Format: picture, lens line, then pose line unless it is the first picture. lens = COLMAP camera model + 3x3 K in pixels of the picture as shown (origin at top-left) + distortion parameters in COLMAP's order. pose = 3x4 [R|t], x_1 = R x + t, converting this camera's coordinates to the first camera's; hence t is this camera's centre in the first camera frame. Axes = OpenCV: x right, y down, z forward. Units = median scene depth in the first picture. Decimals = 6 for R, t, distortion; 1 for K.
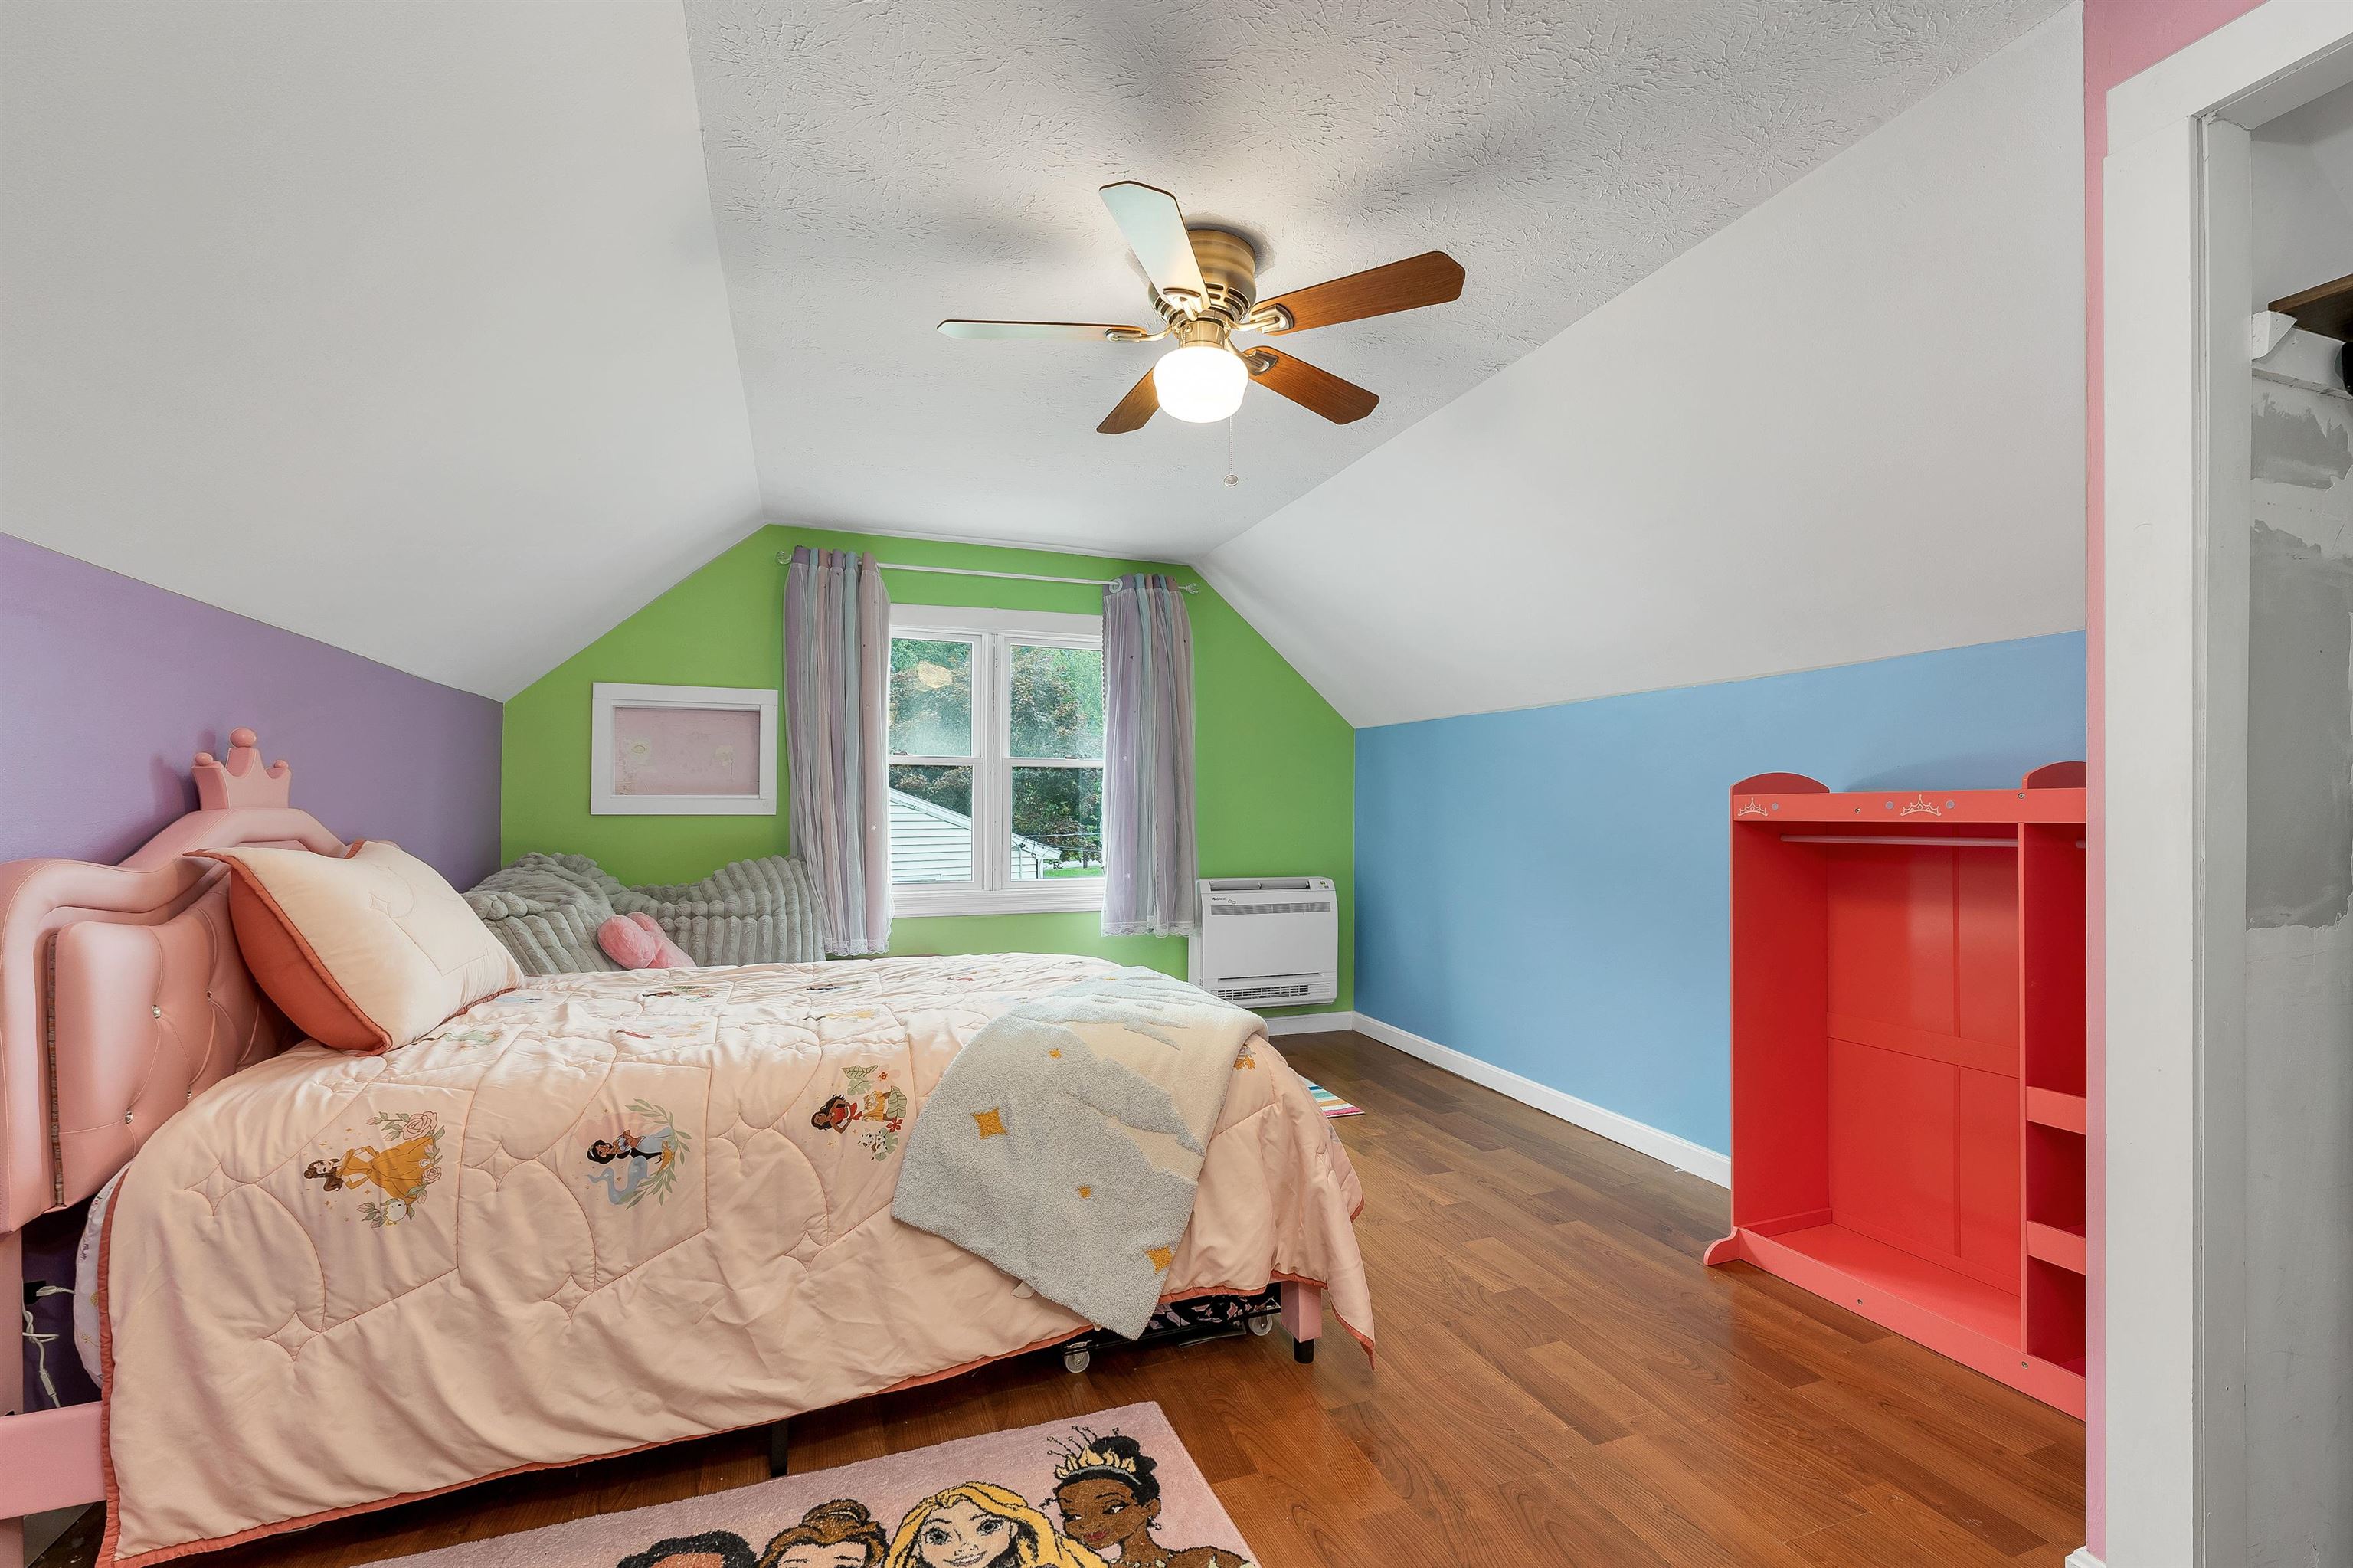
lens RADIAL K [[1011.8, 0, 1178.7], [0, 1011.8, 813.6], [0, 0, 1]] dist [-0.002048, -0.000429]
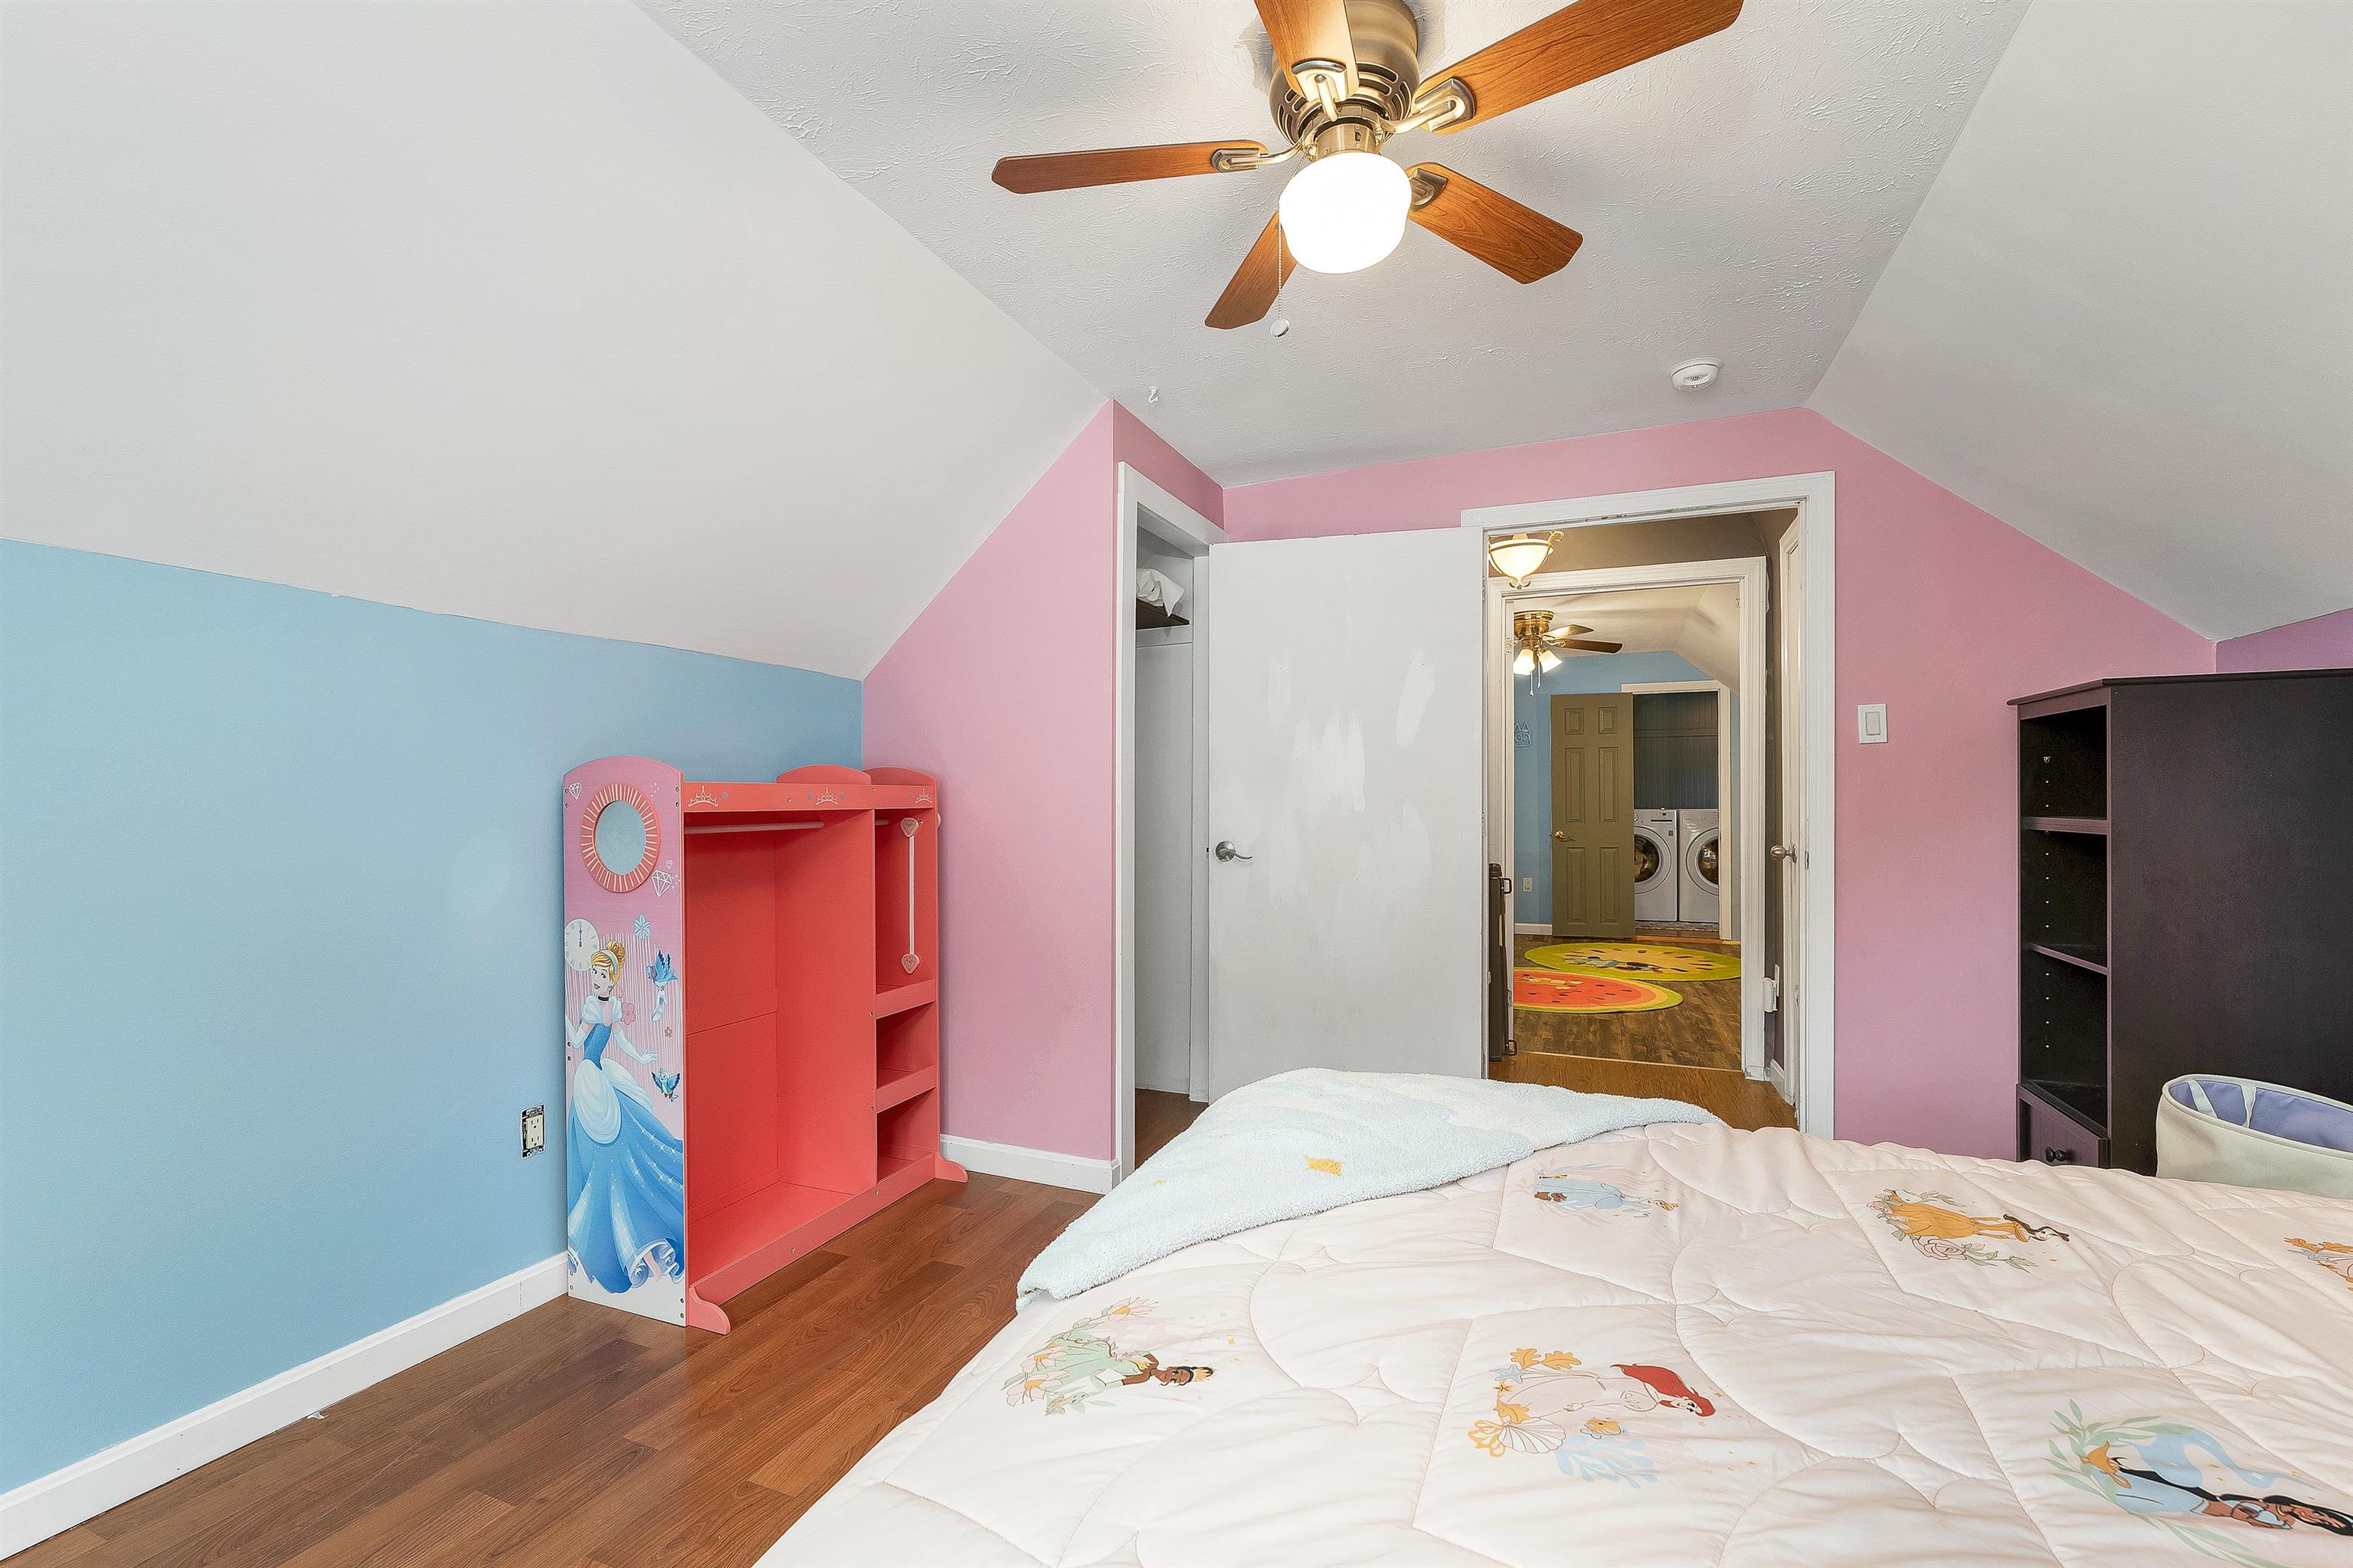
lens RADIAL K [[1011.8, 0, 1178.7], [0, 1011.8, 813.6], [0, 0, 1]] dist [-0.002048, -0.000429]
pose [[-0.744697, -0.000841, 0.667403, -0.354502], [0.006740, 0.999939, 0.008780, 0.005411], [-0.667369, 0.011037, -0.744645, 1.493683]]
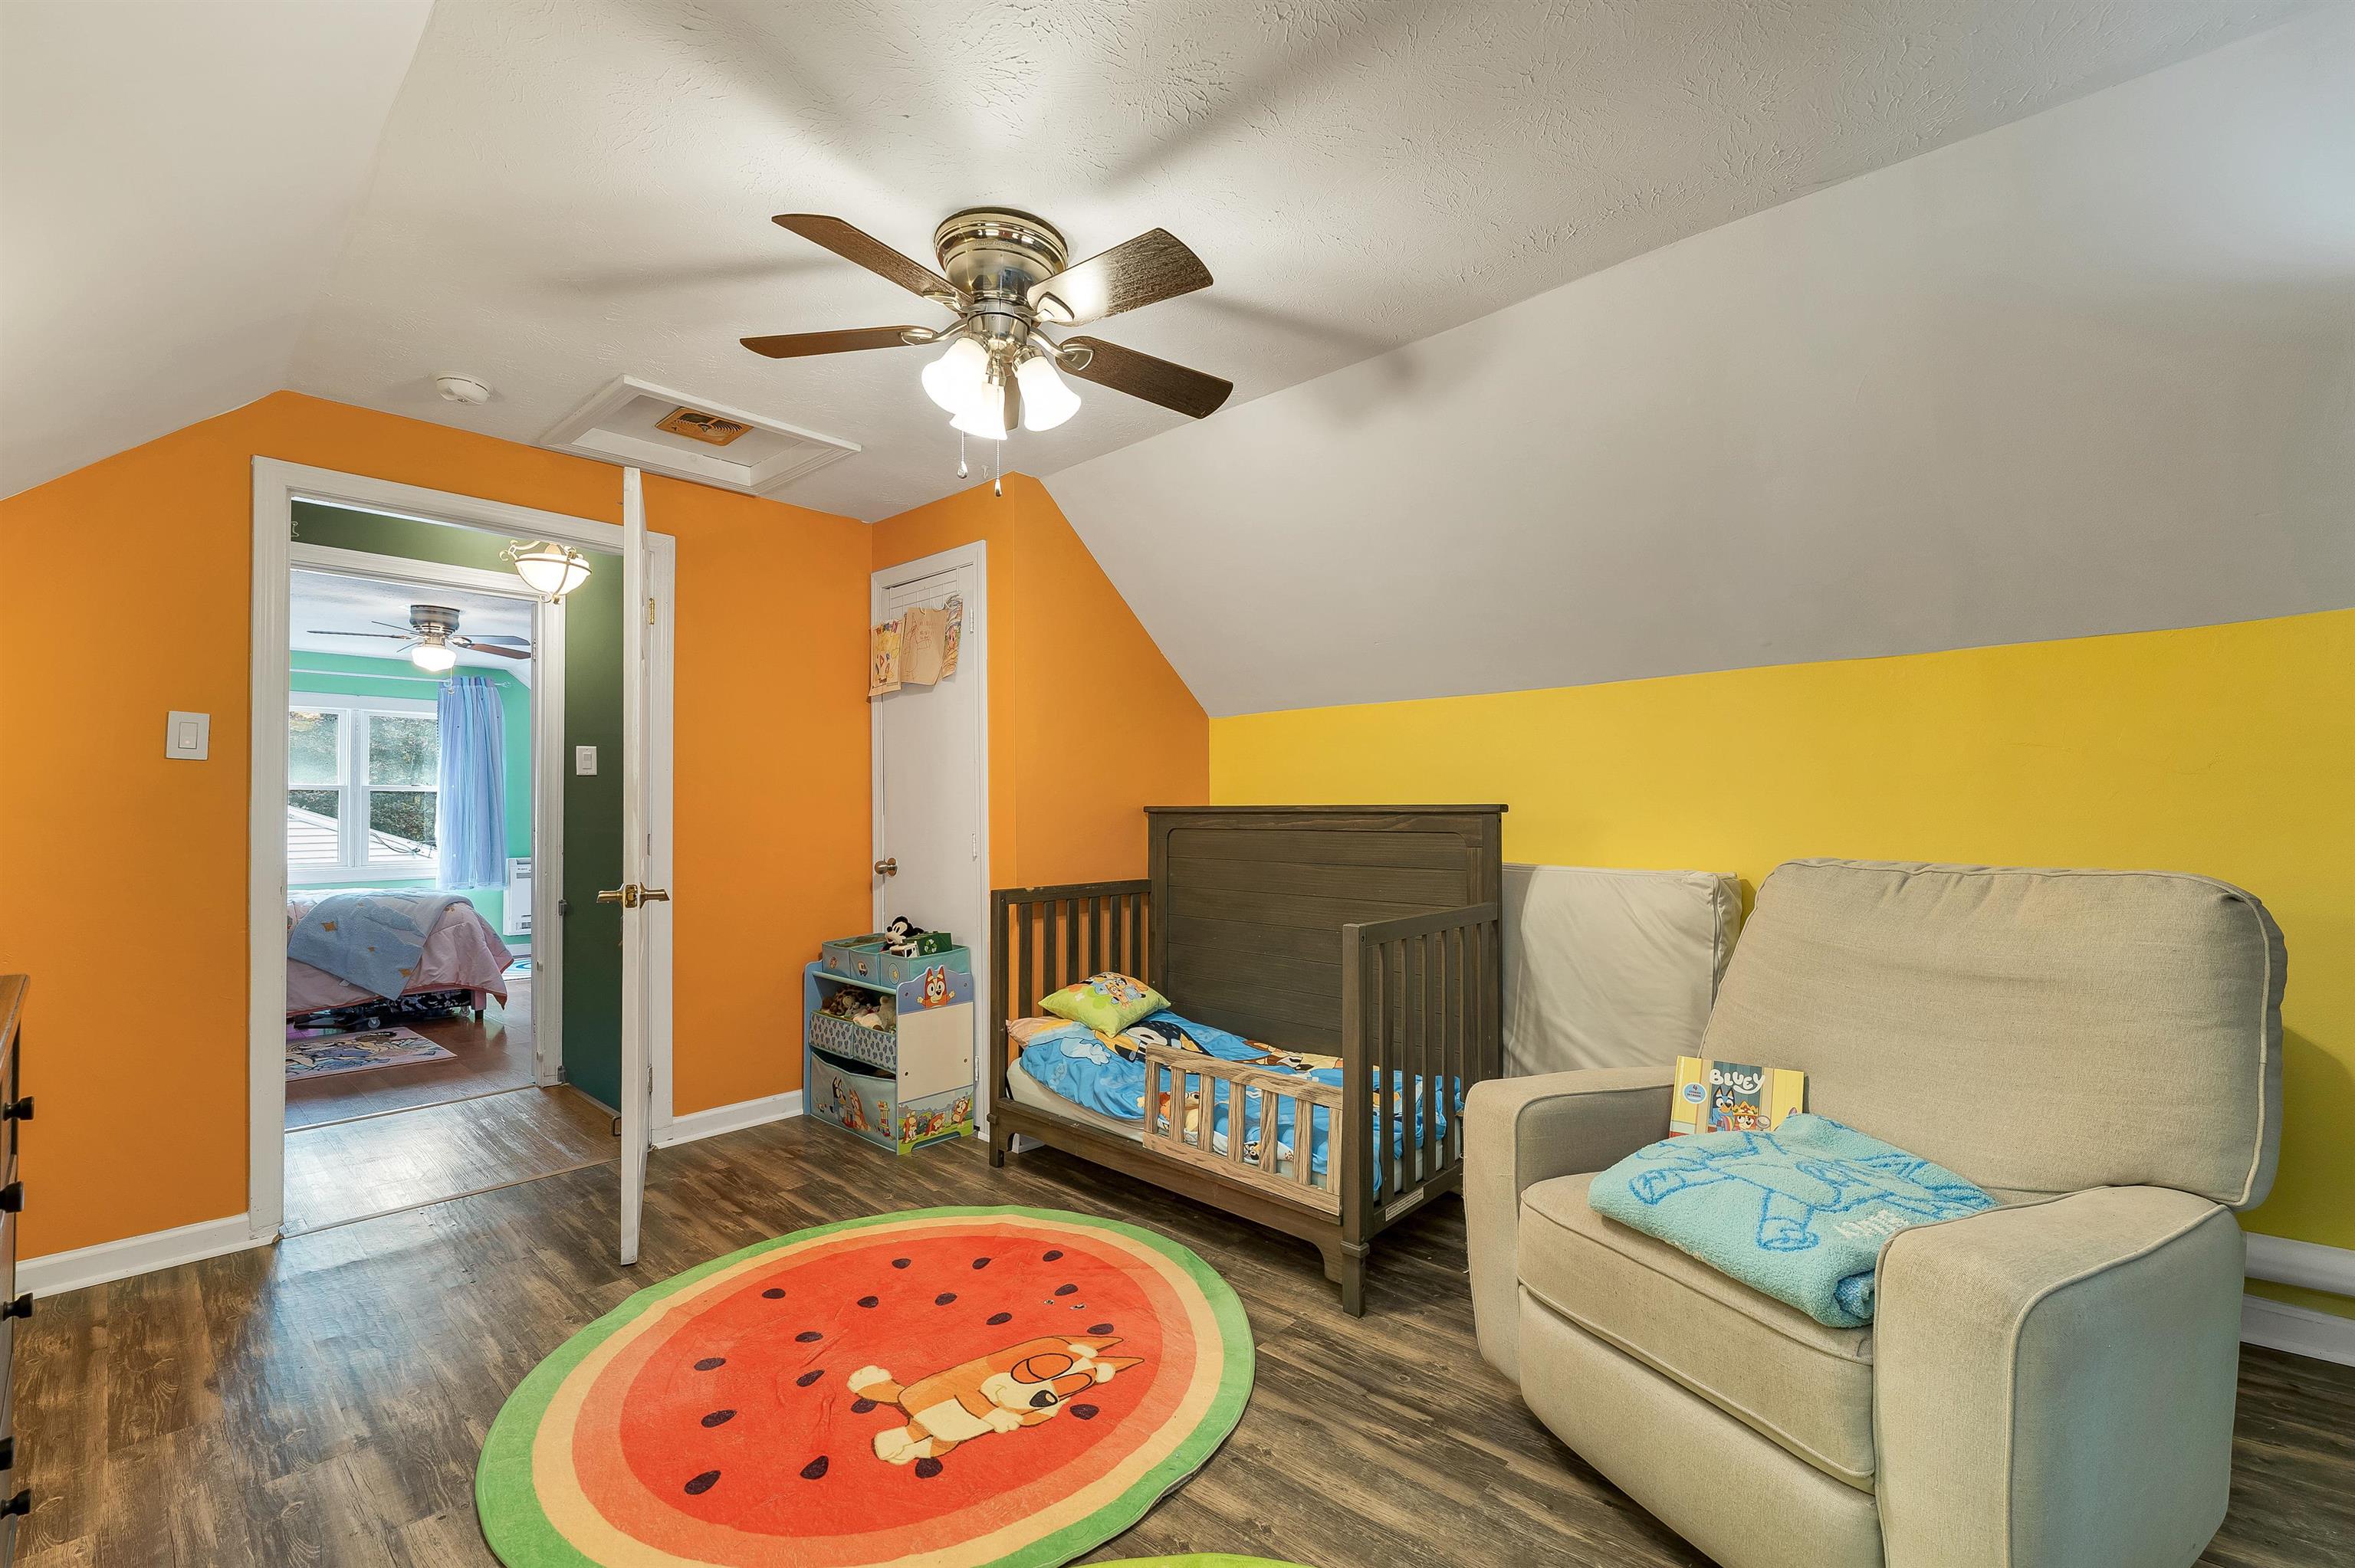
lens RADIAL K [[1012.4, 0, 1179.7], [0, 1012.4, 813.7], [0, 0, 1]] dist [-0.002048, -0.000429]
pose [[0.891090, 0.006878, 0.453774, 0.266611], [-0.002724, 0.999948, -0.009808, 0.004905], [-0.453818, 0.007504, 0.891063, -1.072095]]
